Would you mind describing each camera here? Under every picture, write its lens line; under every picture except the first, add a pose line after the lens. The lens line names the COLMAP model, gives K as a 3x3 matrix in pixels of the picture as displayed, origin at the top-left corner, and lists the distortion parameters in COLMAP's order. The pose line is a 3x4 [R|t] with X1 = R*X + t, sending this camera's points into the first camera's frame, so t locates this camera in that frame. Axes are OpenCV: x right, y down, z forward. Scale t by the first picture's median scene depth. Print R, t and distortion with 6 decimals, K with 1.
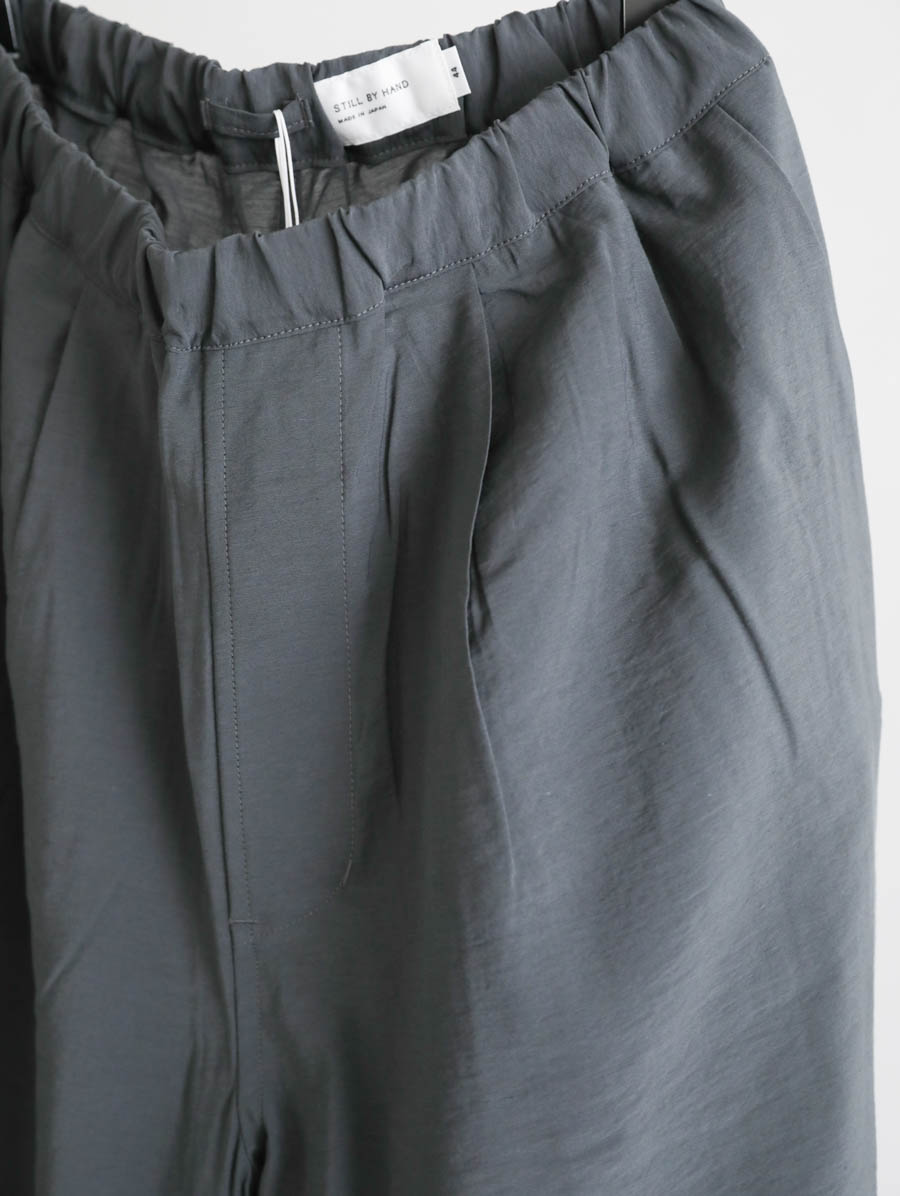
lens RADIAL K [[1882.4, 0, 450.0], [0, 1882.4, 598.0], [0, 0, 1]] dist [0.009942, 0.089239]
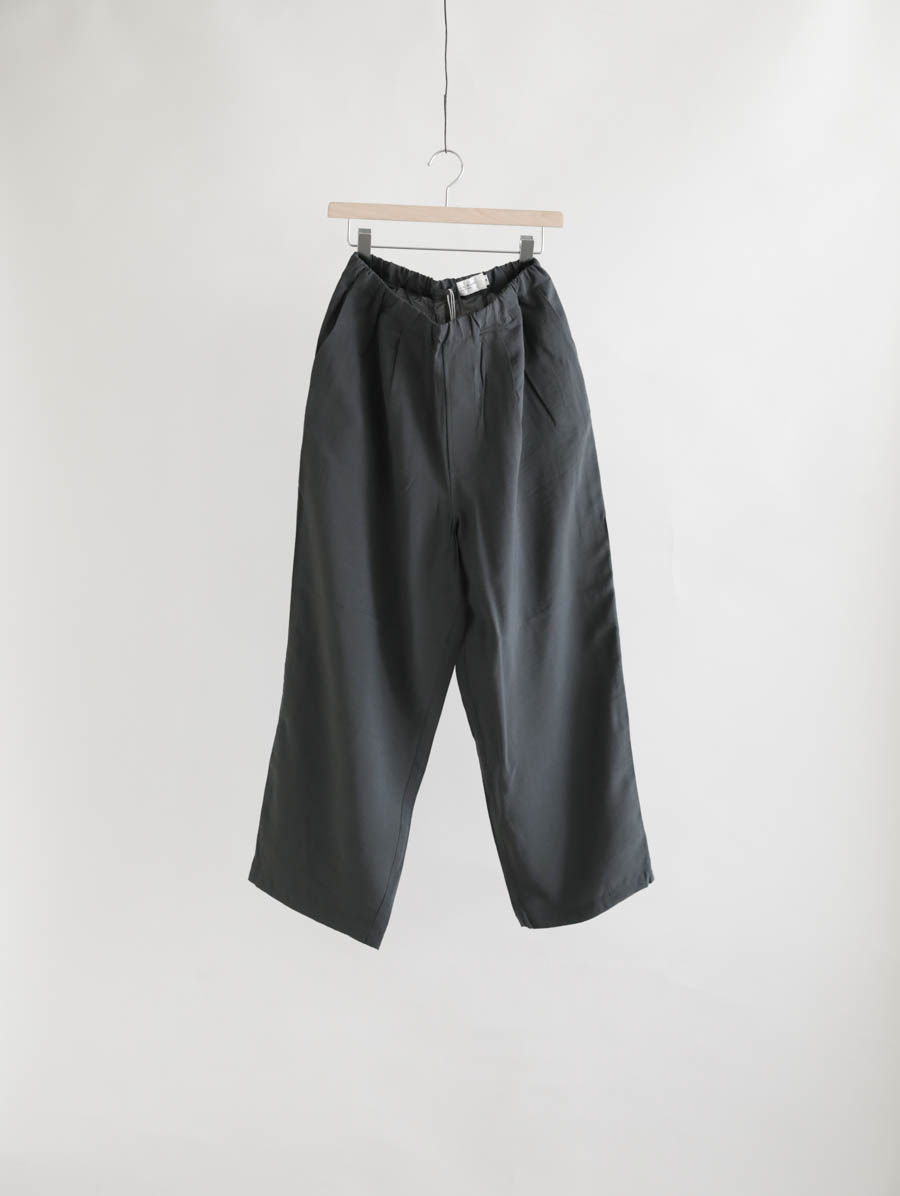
lens RADIAL K [[1673.6, 0, 450.0], [0, 1673.6, 598.0], [0, 0, 1]] dist [0.000814, -0.000012]
pose [[0.960690, -0.074563, 0.267422, -1.196902], [0.057657, 0.995842, 0.070534, 0.189311], [-0.271570, -0.052343, 0.960994, -2.835488]]
